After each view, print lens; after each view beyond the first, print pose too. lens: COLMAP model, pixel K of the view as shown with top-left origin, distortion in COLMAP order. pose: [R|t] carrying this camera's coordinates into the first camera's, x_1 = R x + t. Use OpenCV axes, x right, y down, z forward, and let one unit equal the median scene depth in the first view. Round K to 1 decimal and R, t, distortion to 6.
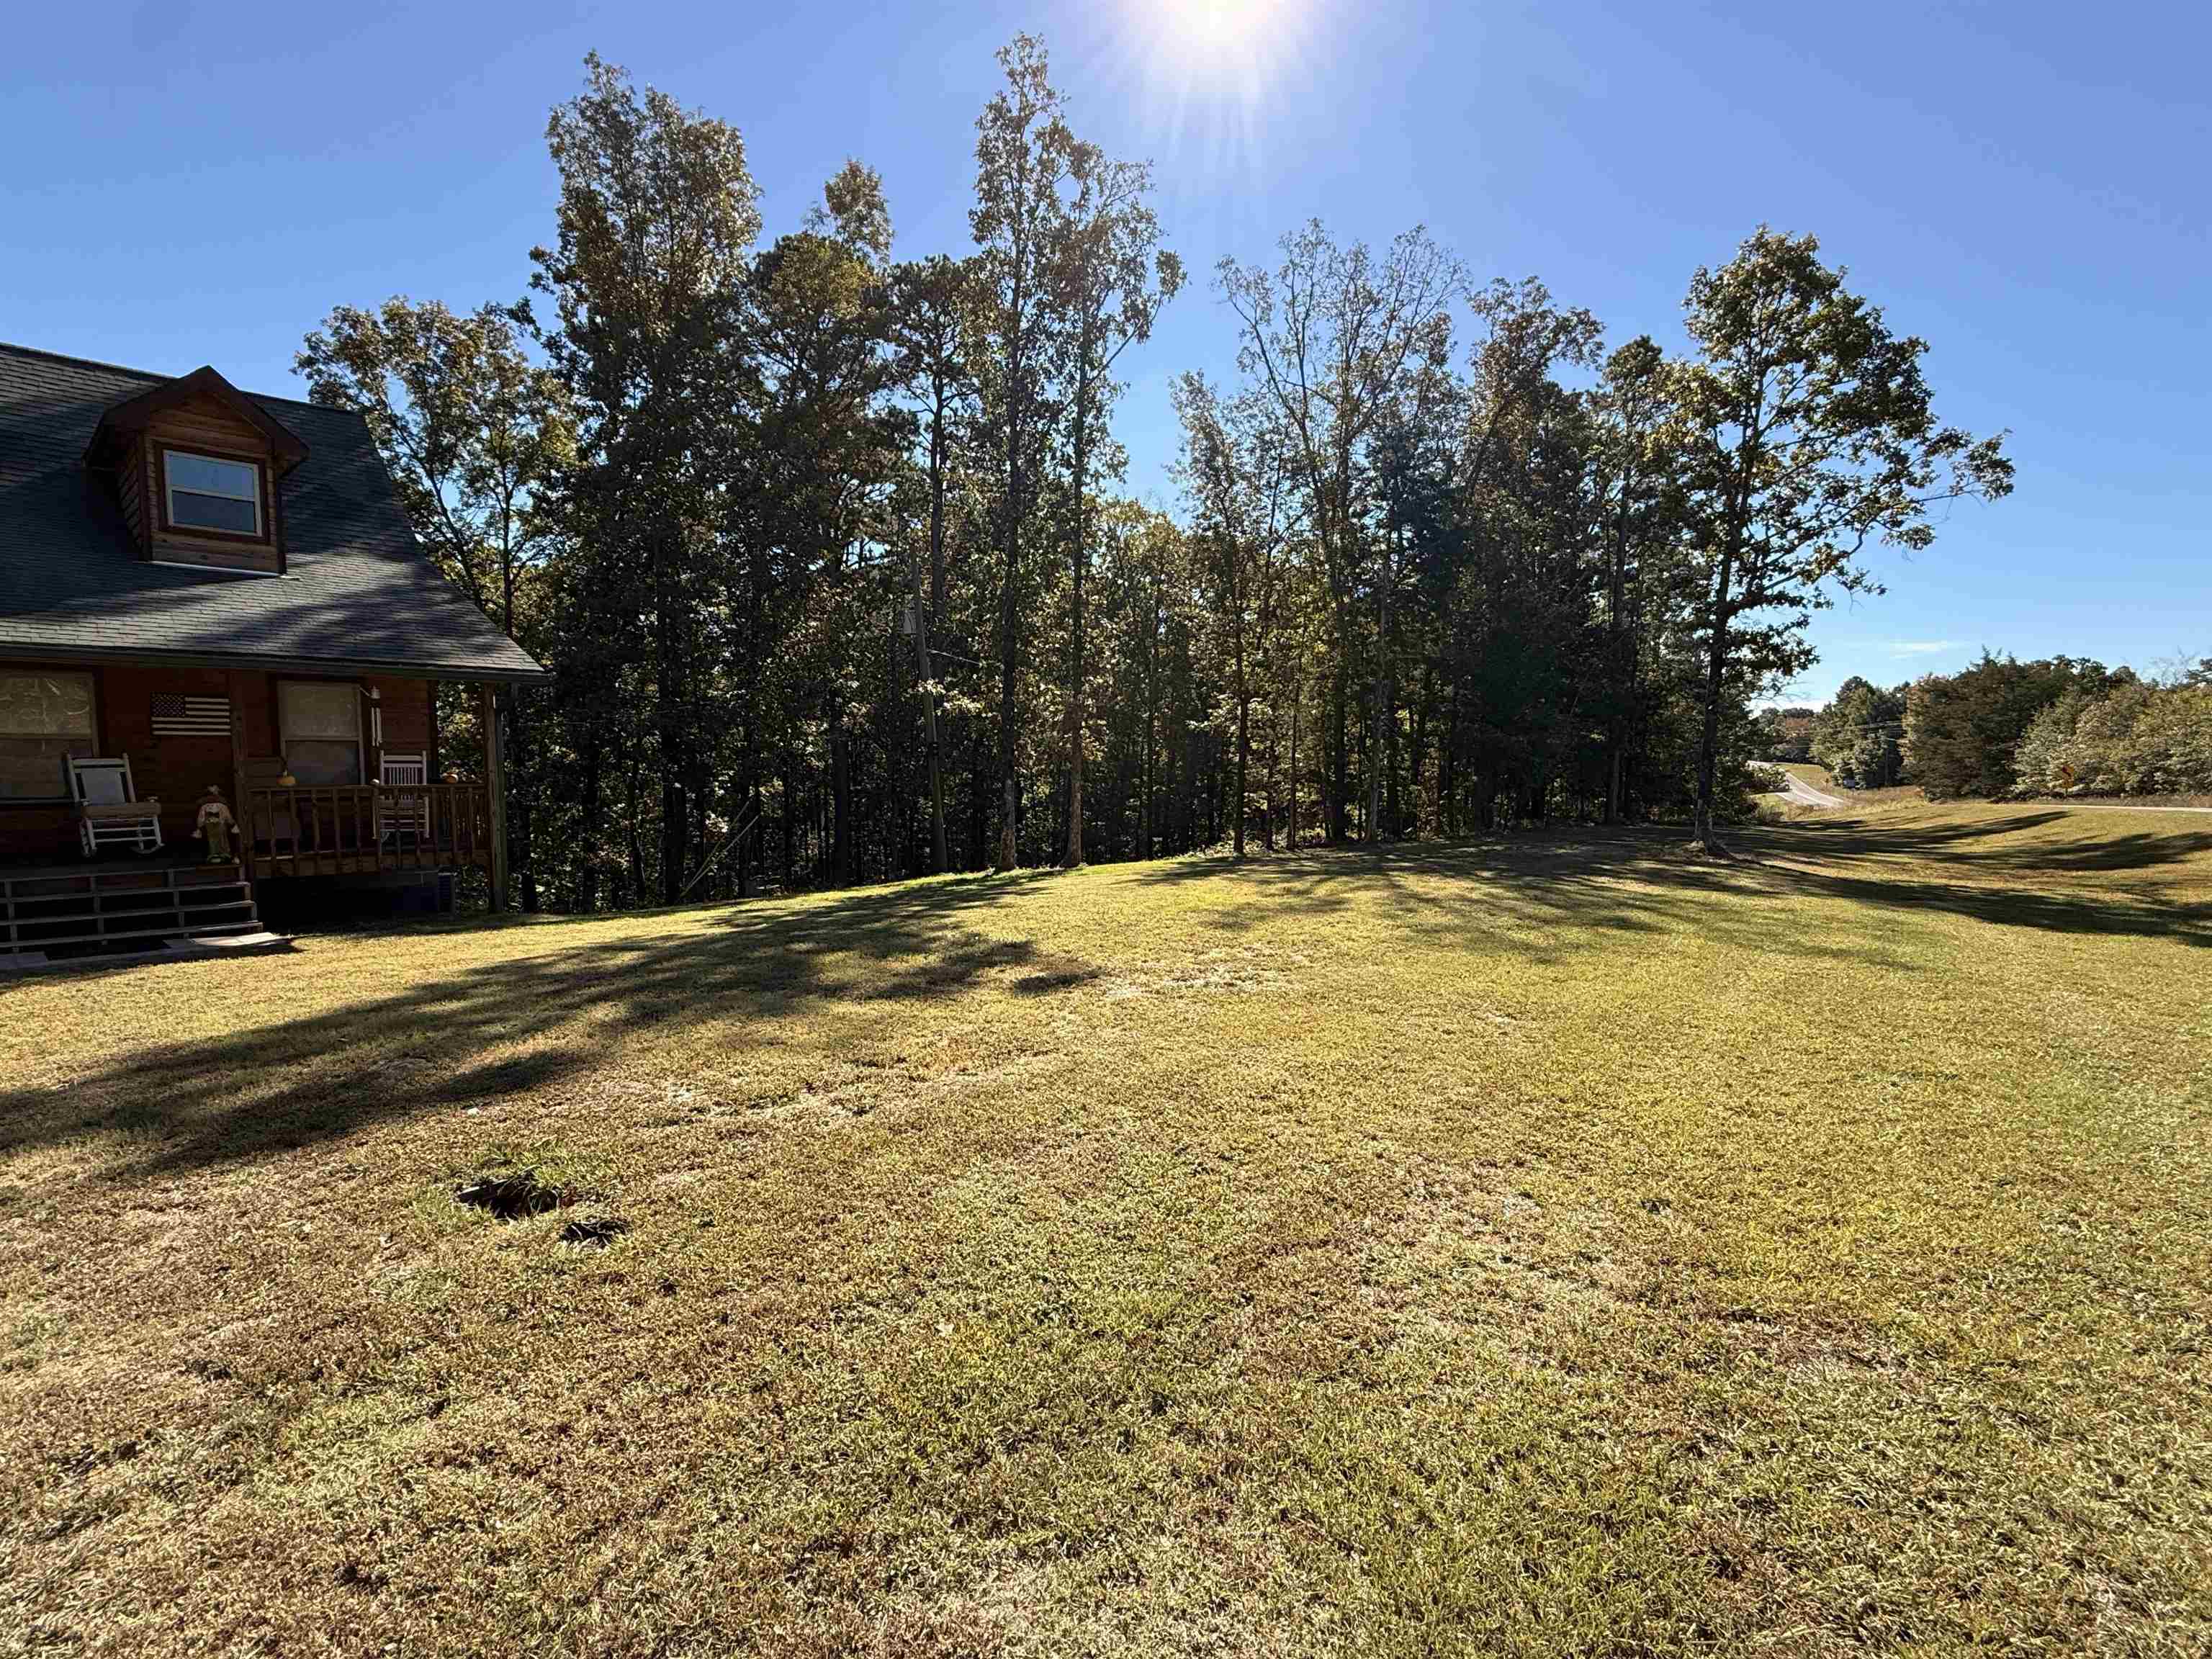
lens RADIAL K [[1015.1, 0, 1100.6], [0, 1015.1, 826.2], [0, 0, 1]] dist [0.000790, -0.000111]
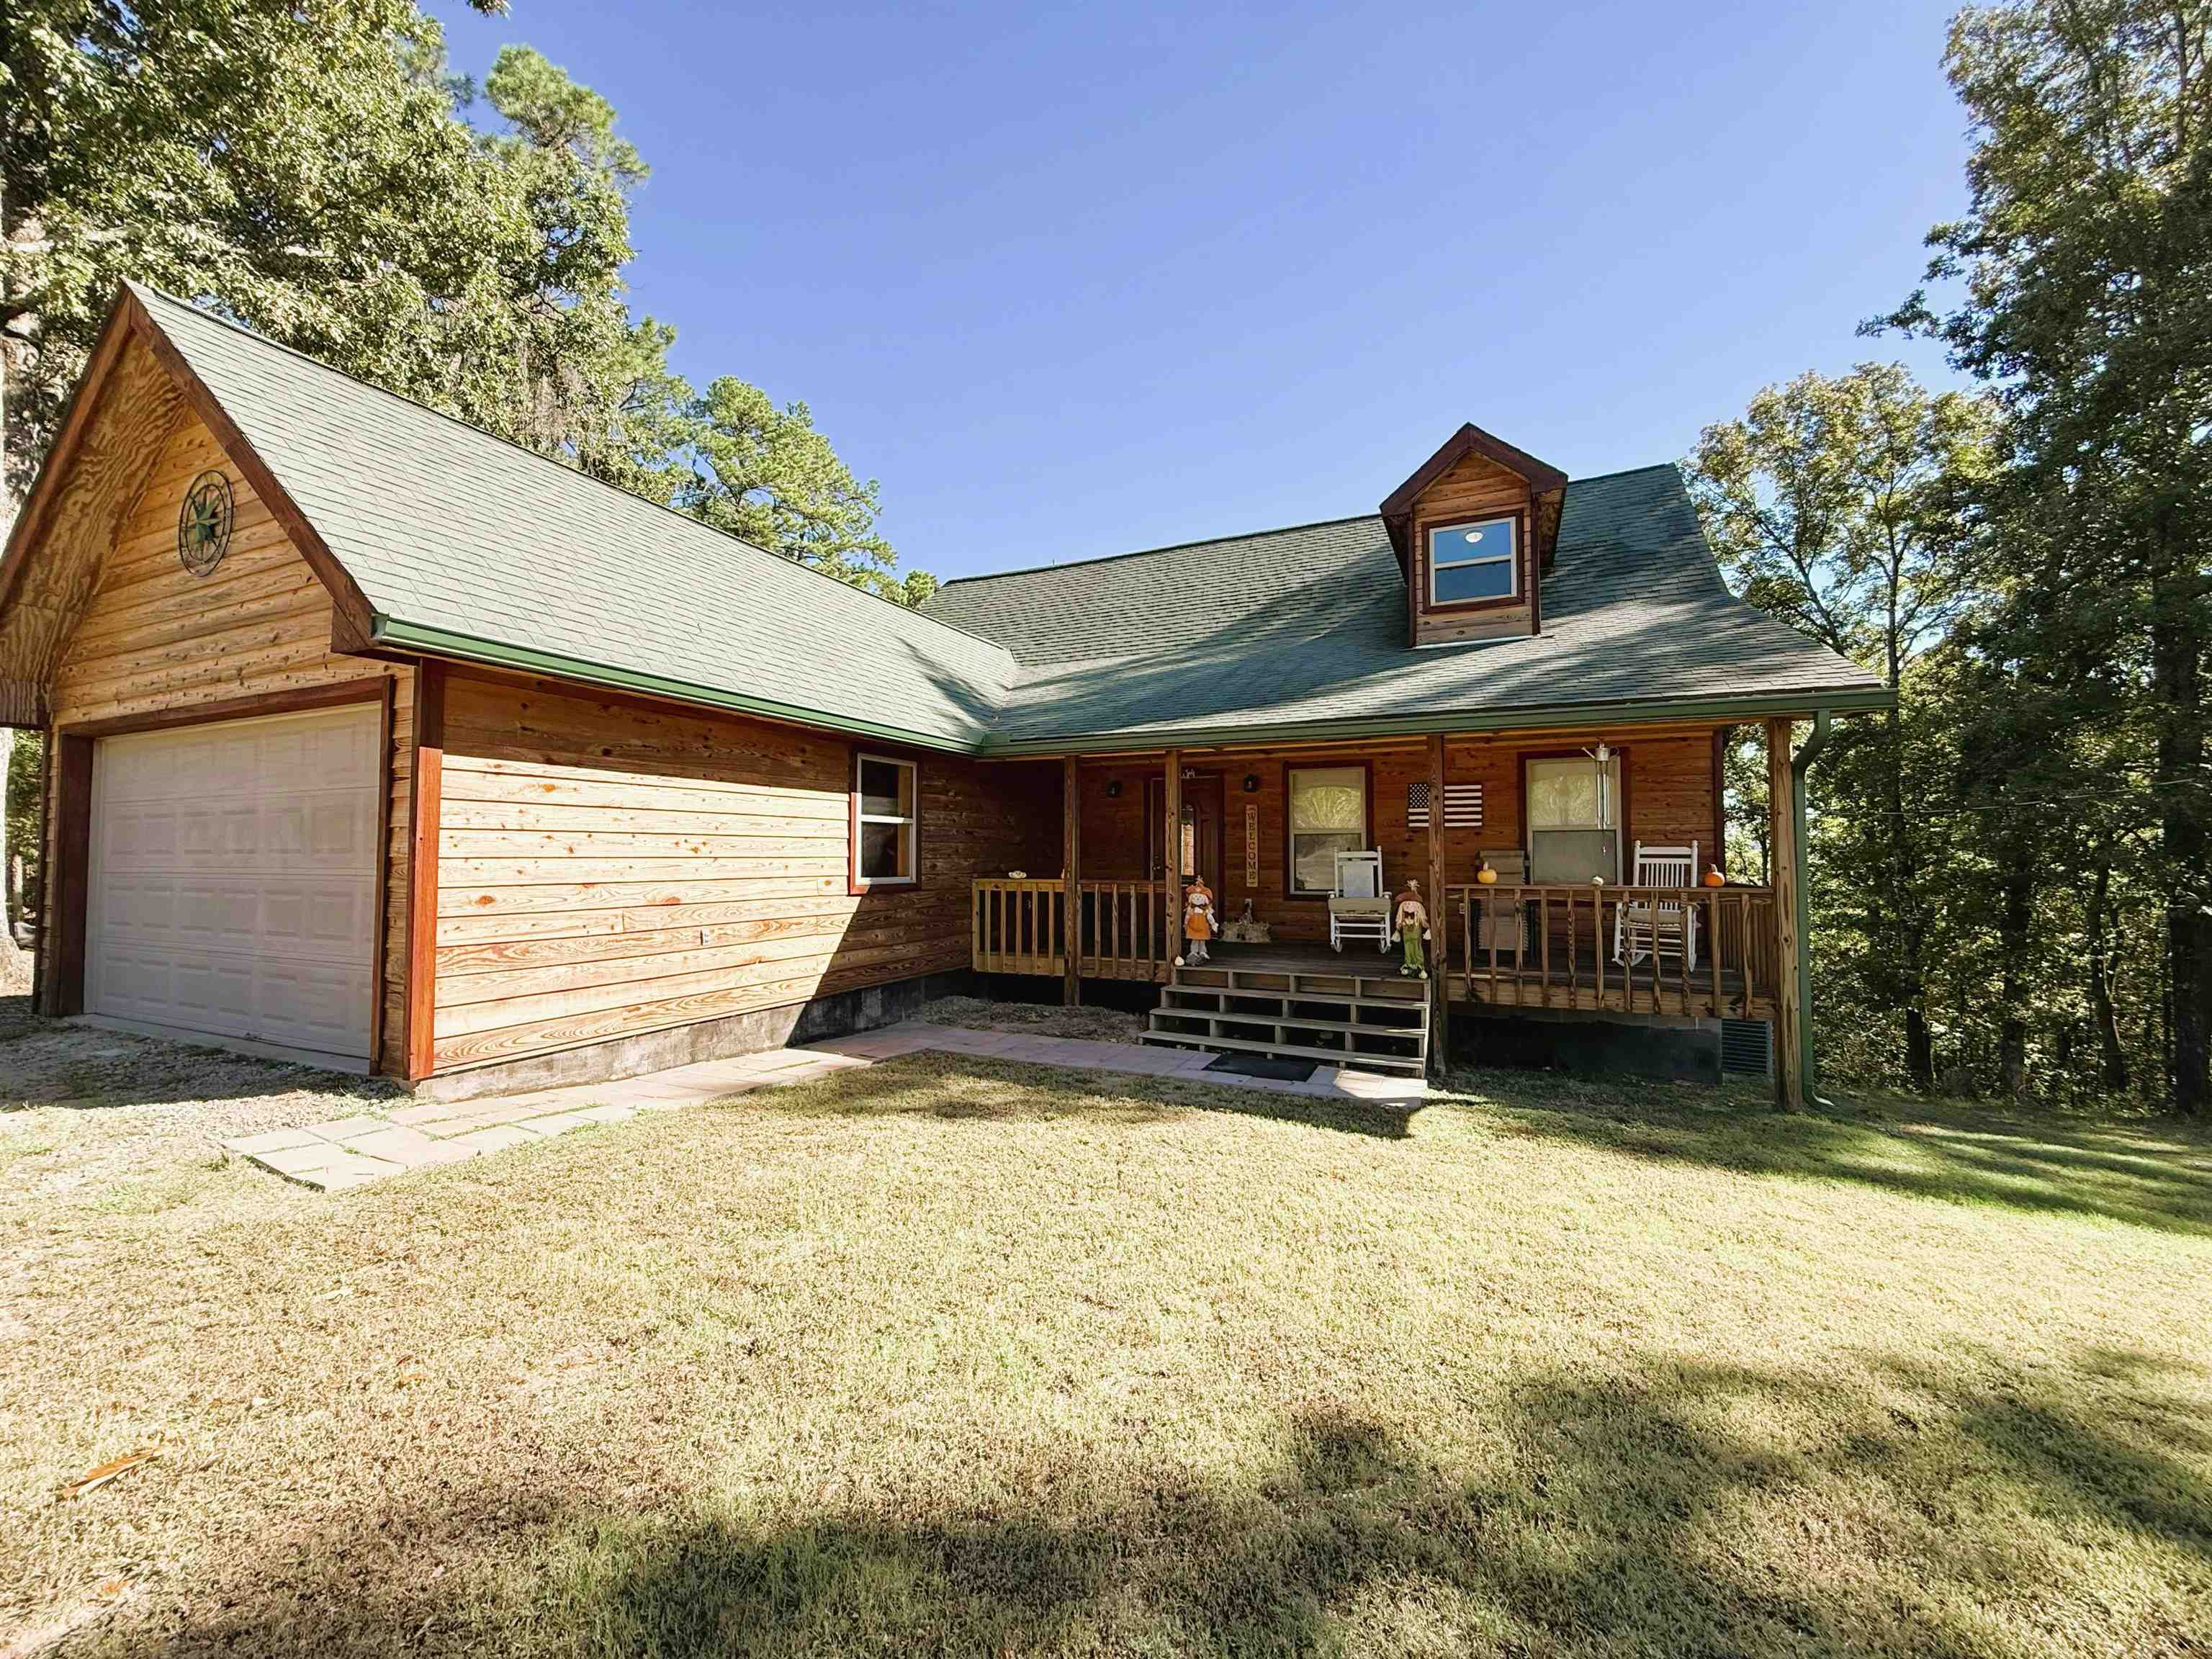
lens RADIAL K [[878.7, 0, 1094.3], [0, 878.7, 825.2], [0, 0, 1]] dist [0.000742, -0.000035]
pose [[0.287730, -0.040792, -0.956842, -0.119153], [-0.074409, 0.995120, -0.064799, -0.008499], [0.954817, 0.089842, 0.283291, 0.249589]]
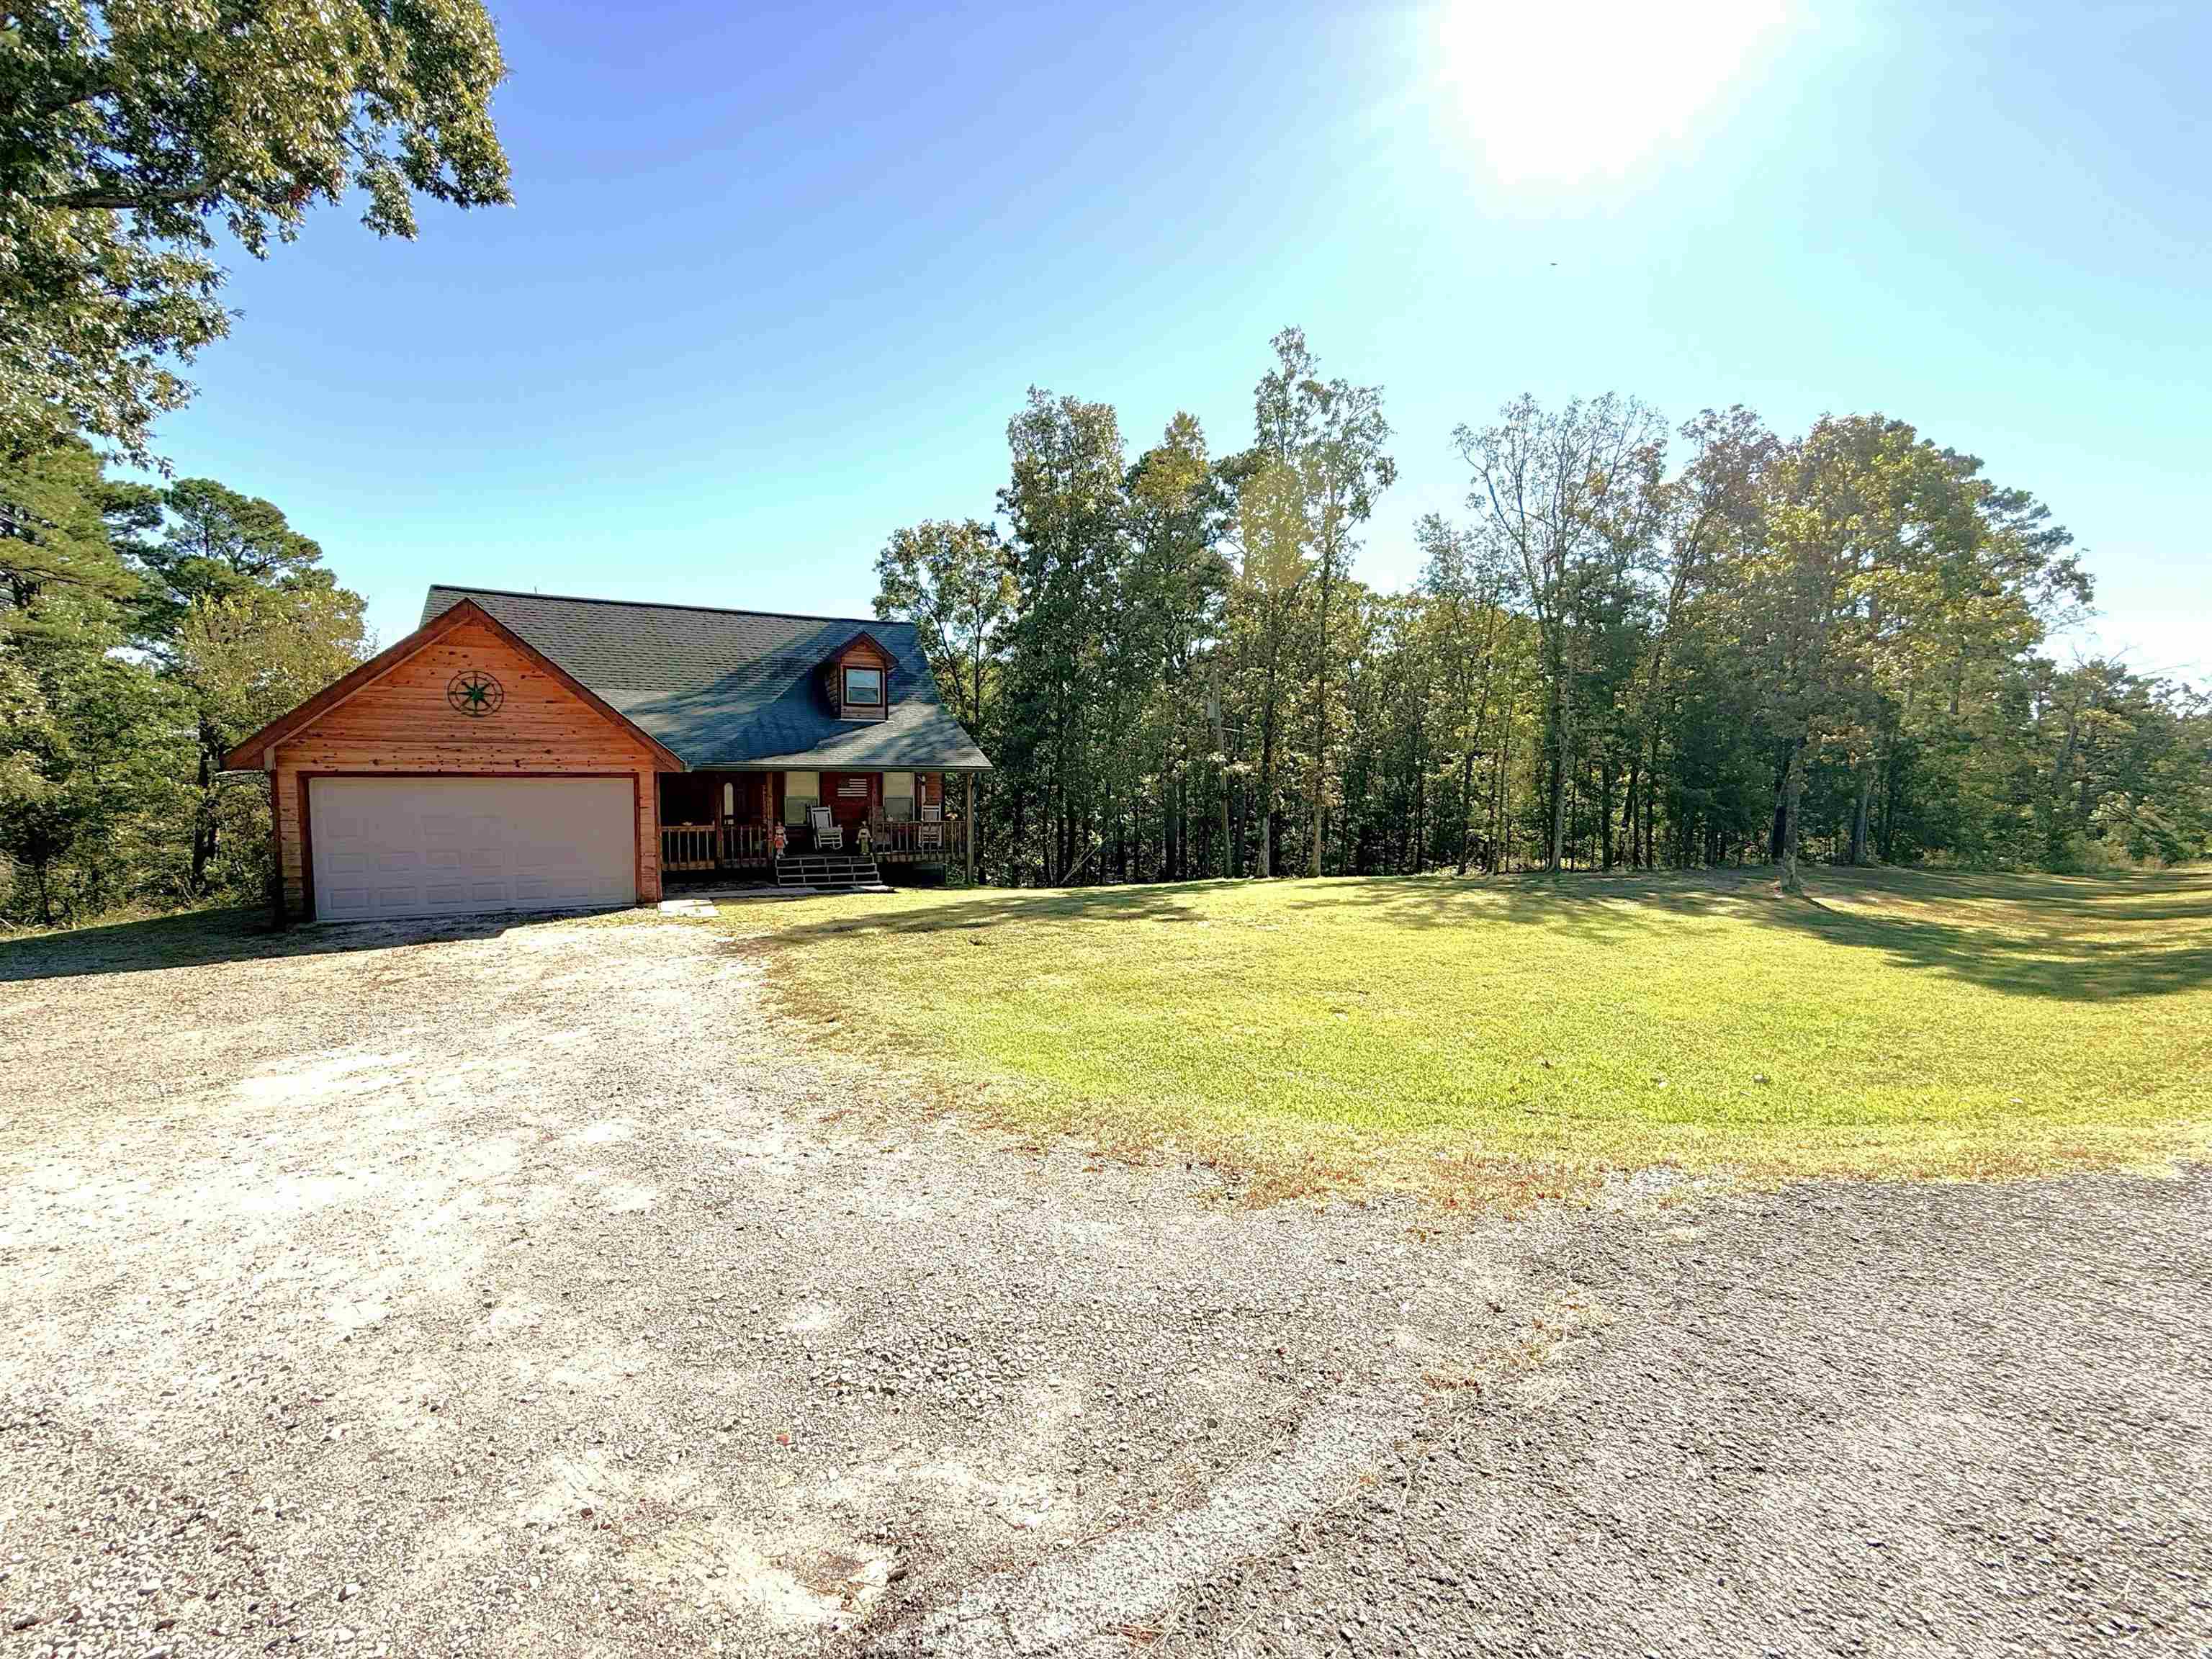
lens RADIAL K [[878.7, 0, 1094.3], [0, 878.7, 825.2], [0, 0, 1]] dist [0.000742, -0.000035]
pose [[0.925183, 0.026540, -0.378593, 0.167011], [-0.033487, 0.999370, -0.011776, -0.011278], [0.378042, 0.023573, 0.925488, -0.296238]]
